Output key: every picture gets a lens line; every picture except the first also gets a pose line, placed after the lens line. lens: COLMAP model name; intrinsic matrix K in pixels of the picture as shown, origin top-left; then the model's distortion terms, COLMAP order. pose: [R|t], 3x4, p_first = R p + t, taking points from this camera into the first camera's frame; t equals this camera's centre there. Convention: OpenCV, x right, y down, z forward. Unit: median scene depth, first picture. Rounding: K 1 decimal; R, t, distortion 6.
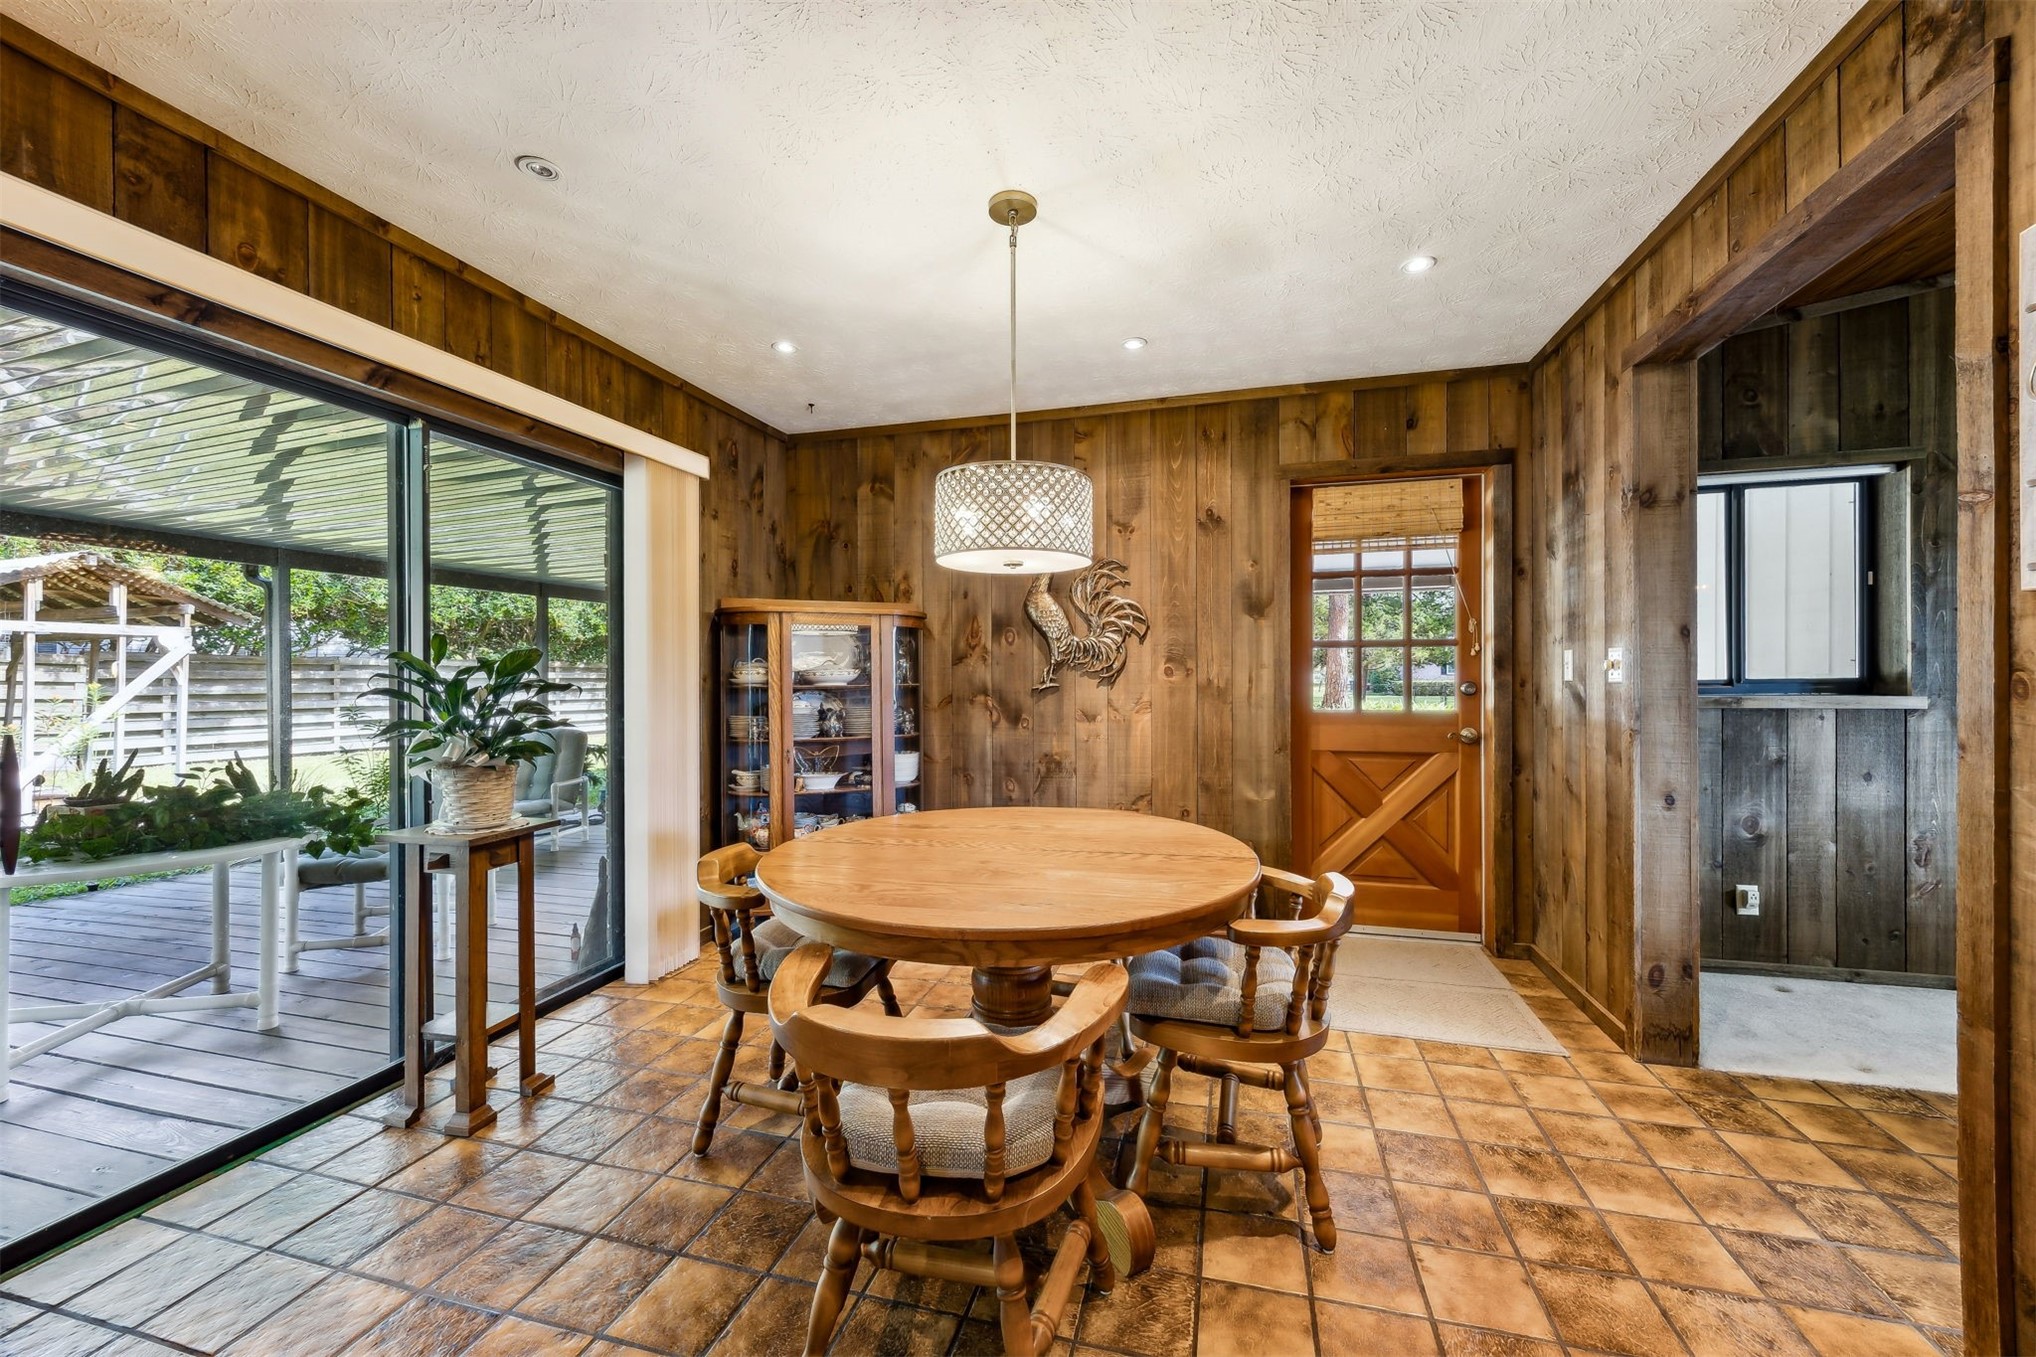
lens RADIAL K [[793.0, 0, 1026.9], [0, 793.0, 669.5], [0, 0, 1]] dist [0.002921, 0.000310]
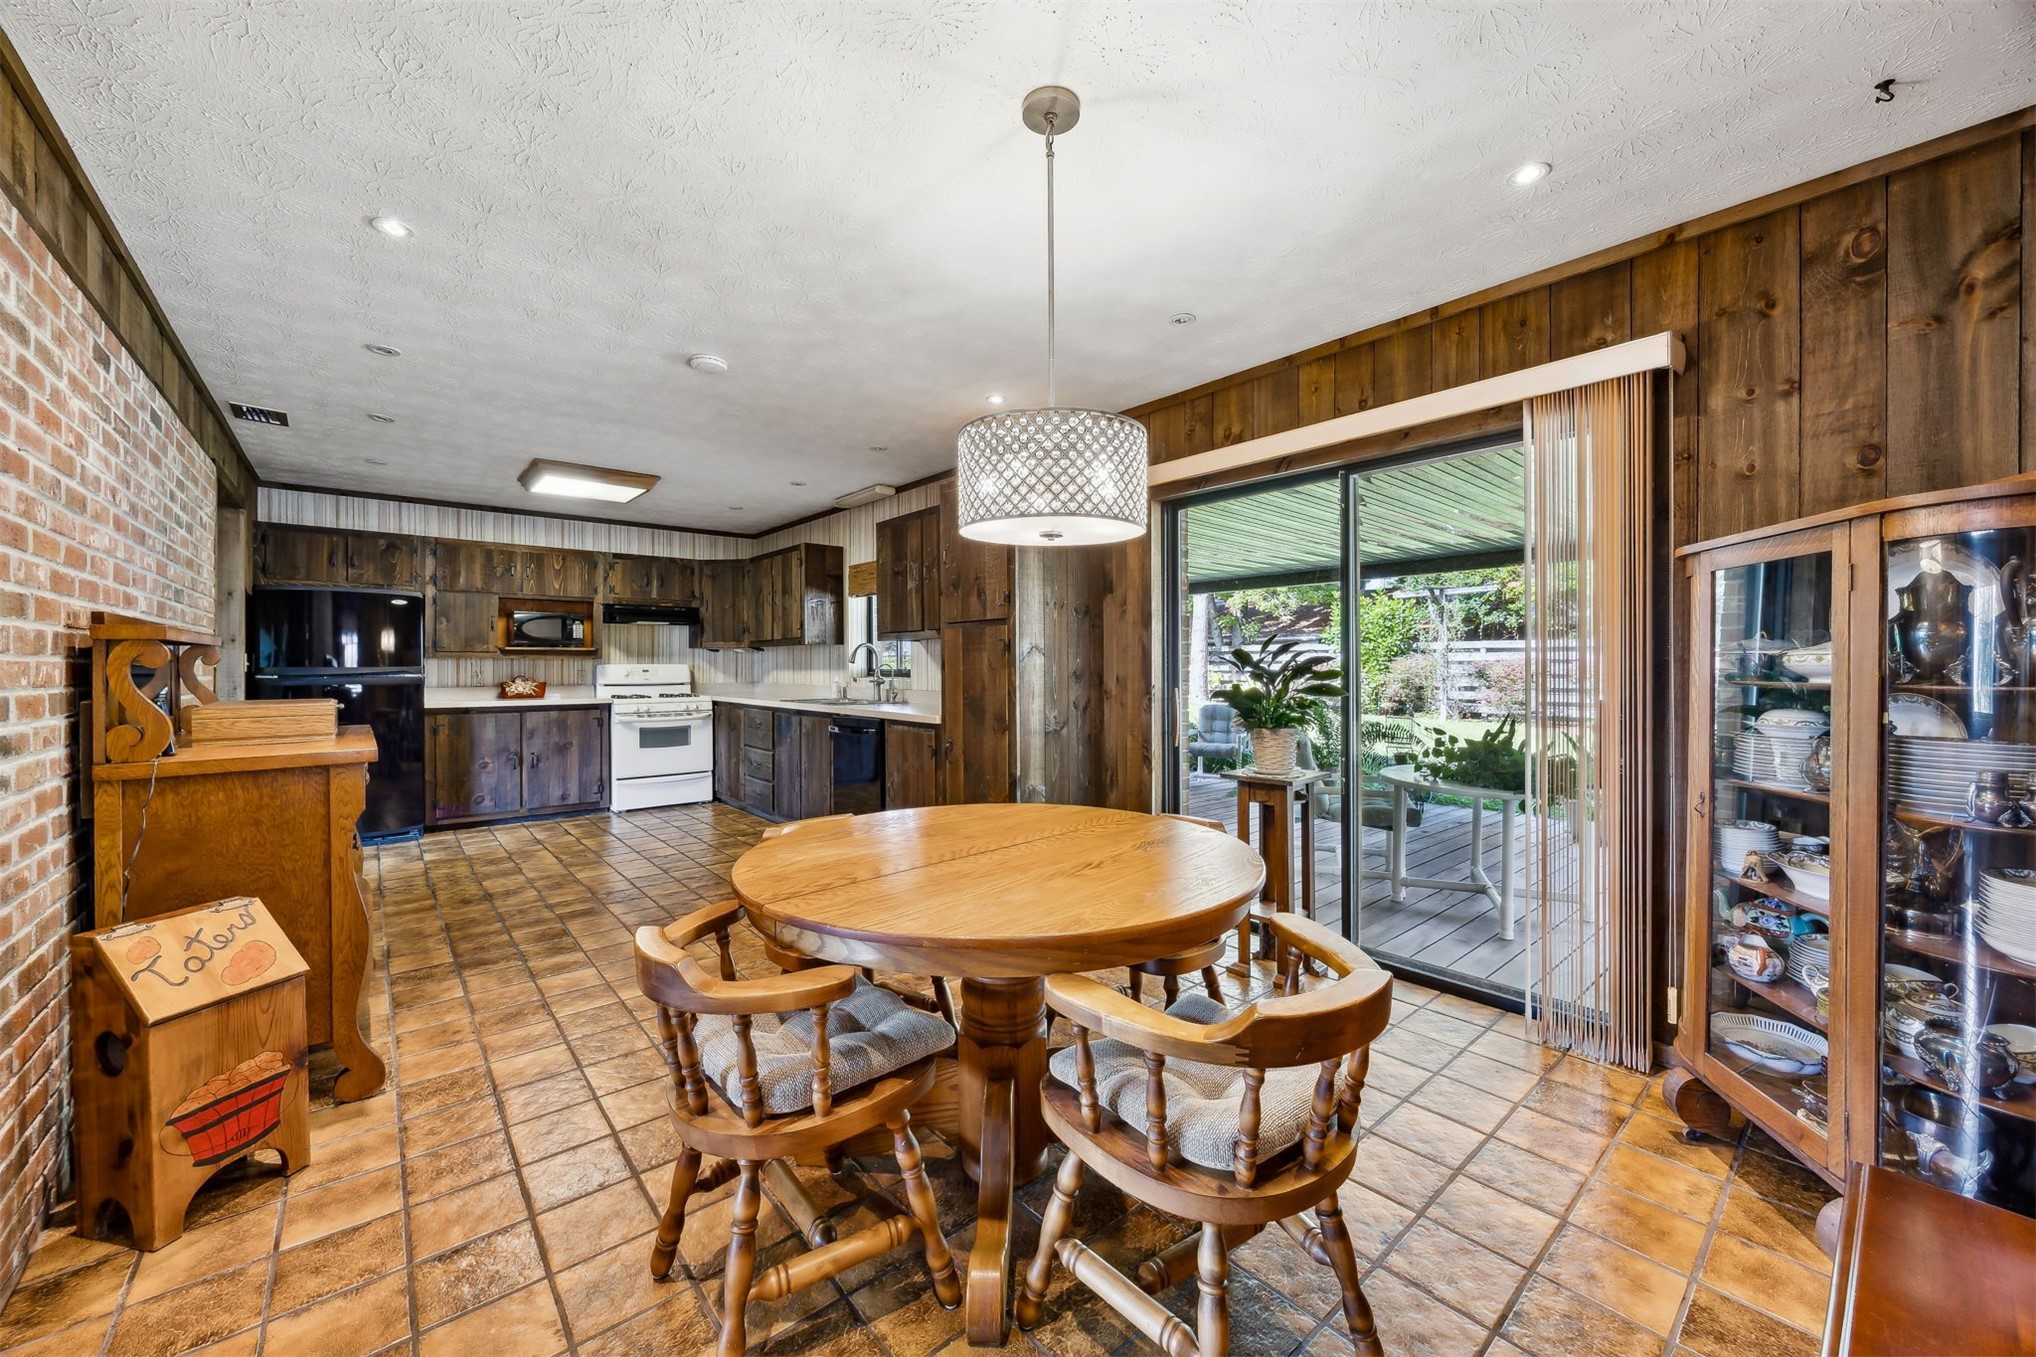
lens RADIAL K [[793.0, 0, 1026.9], [0, 793.0, 669.5], [0, 0, 1]] dist [0.002921, 0.000310]
pose [[-0.550377, 0.005372, -0.834899, 0.423688], [0.013914, 0.999899, -0.002738, 0.009820], [0.834800, -0.013123, -0.550396, 0.852154]]
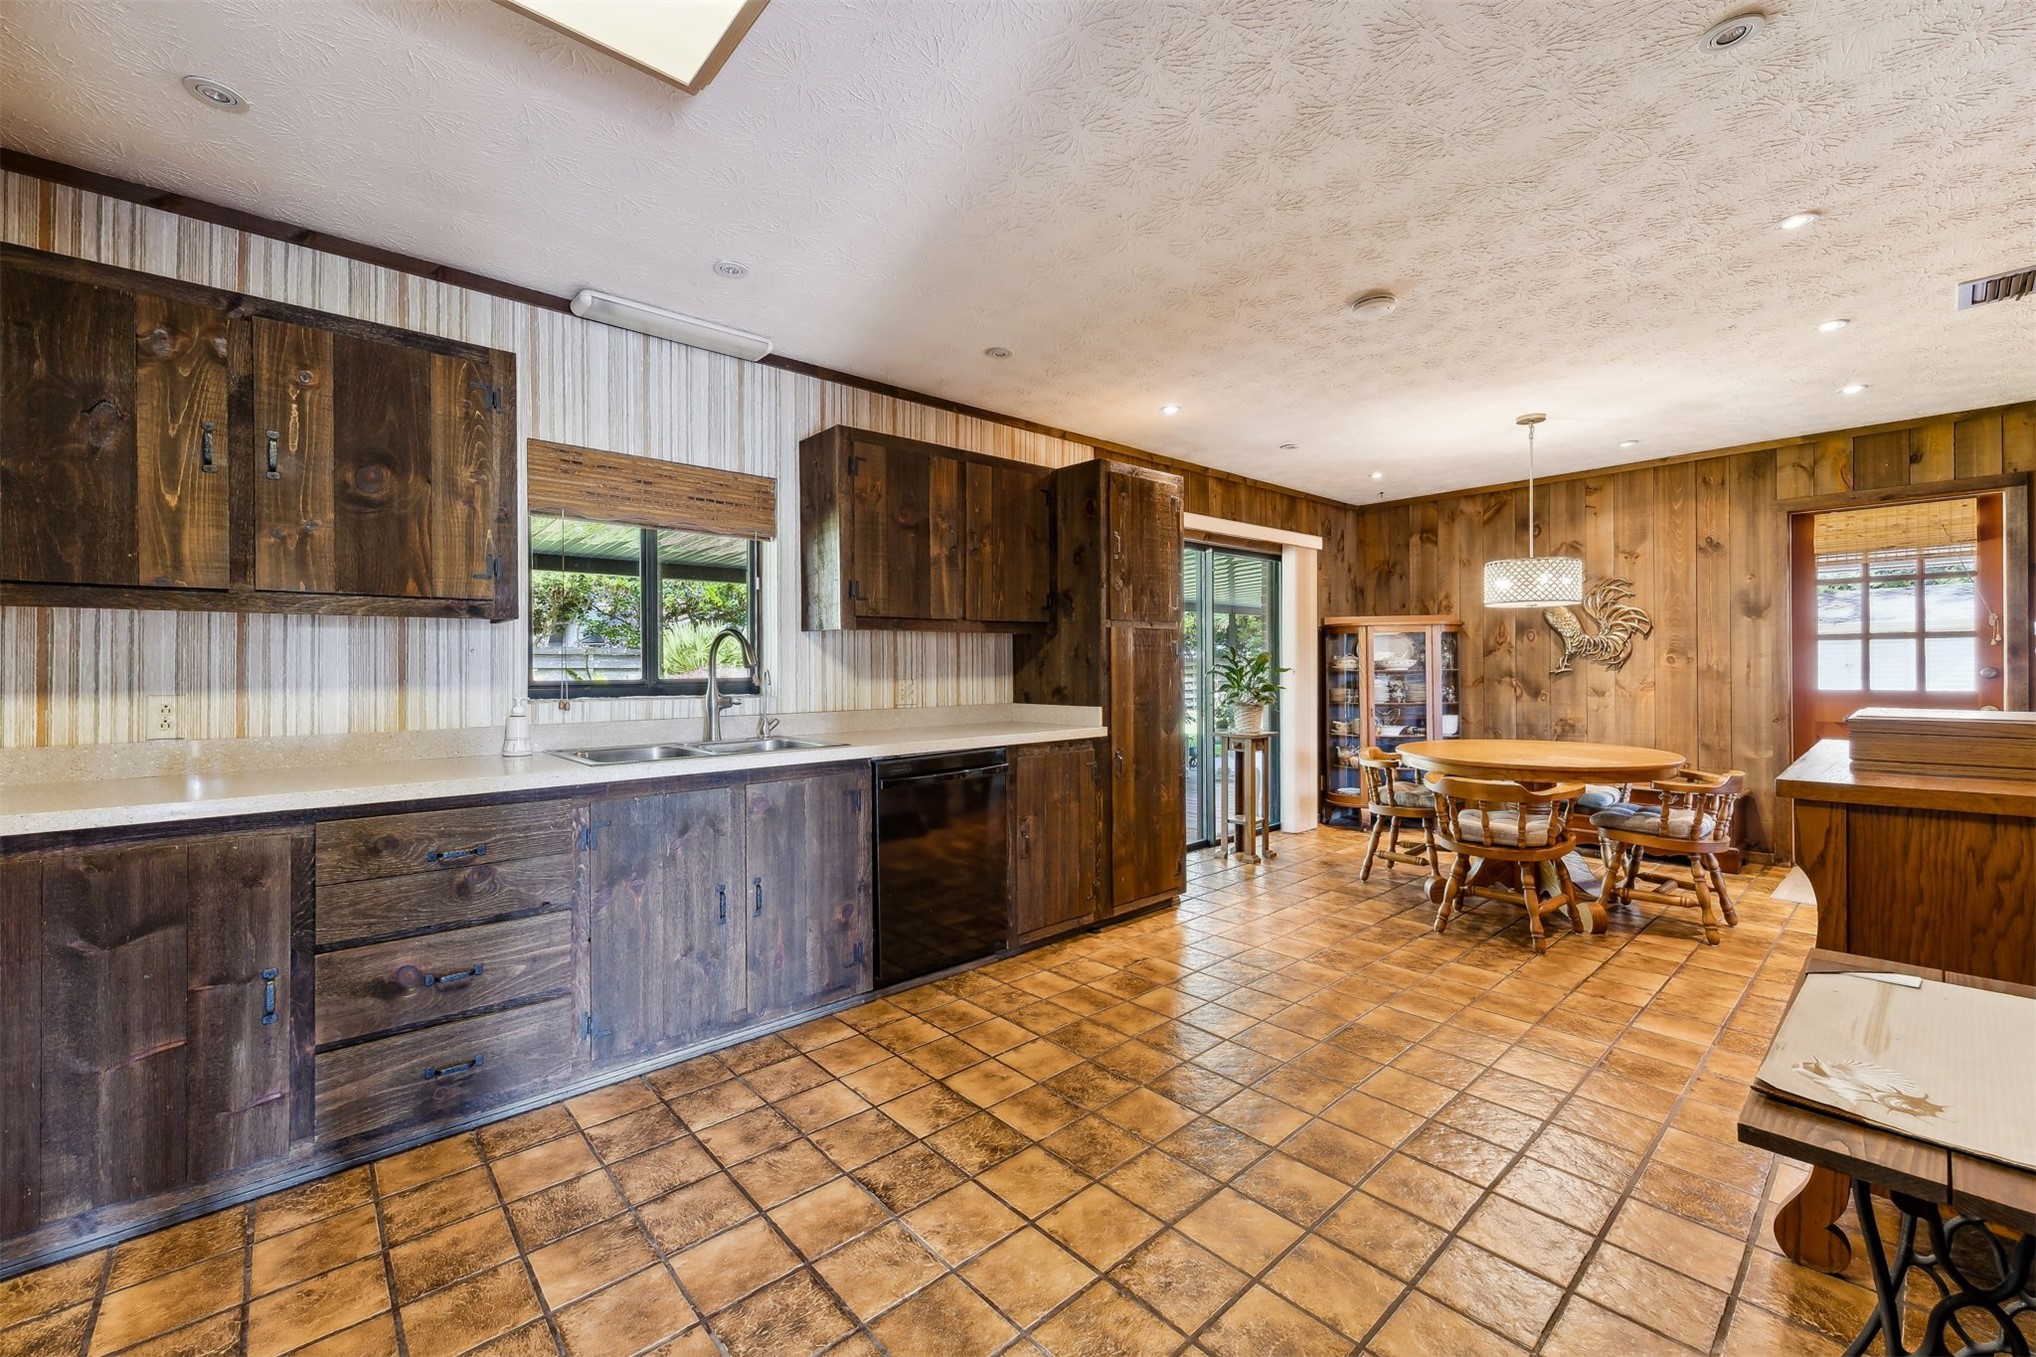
lens RADIAL K [[793.0, 0, 1026.9], [0, 793.0, 669.5], [0, 0, 1]] dist [0.002921, 0.000310]
pose [[0.830464, -0.000455, -0.557073, 0.022538], [0.009782, 0.999857, 0.013765, -0.010295], [0.556987, -0.016881, 0.830350, -0.735517]]
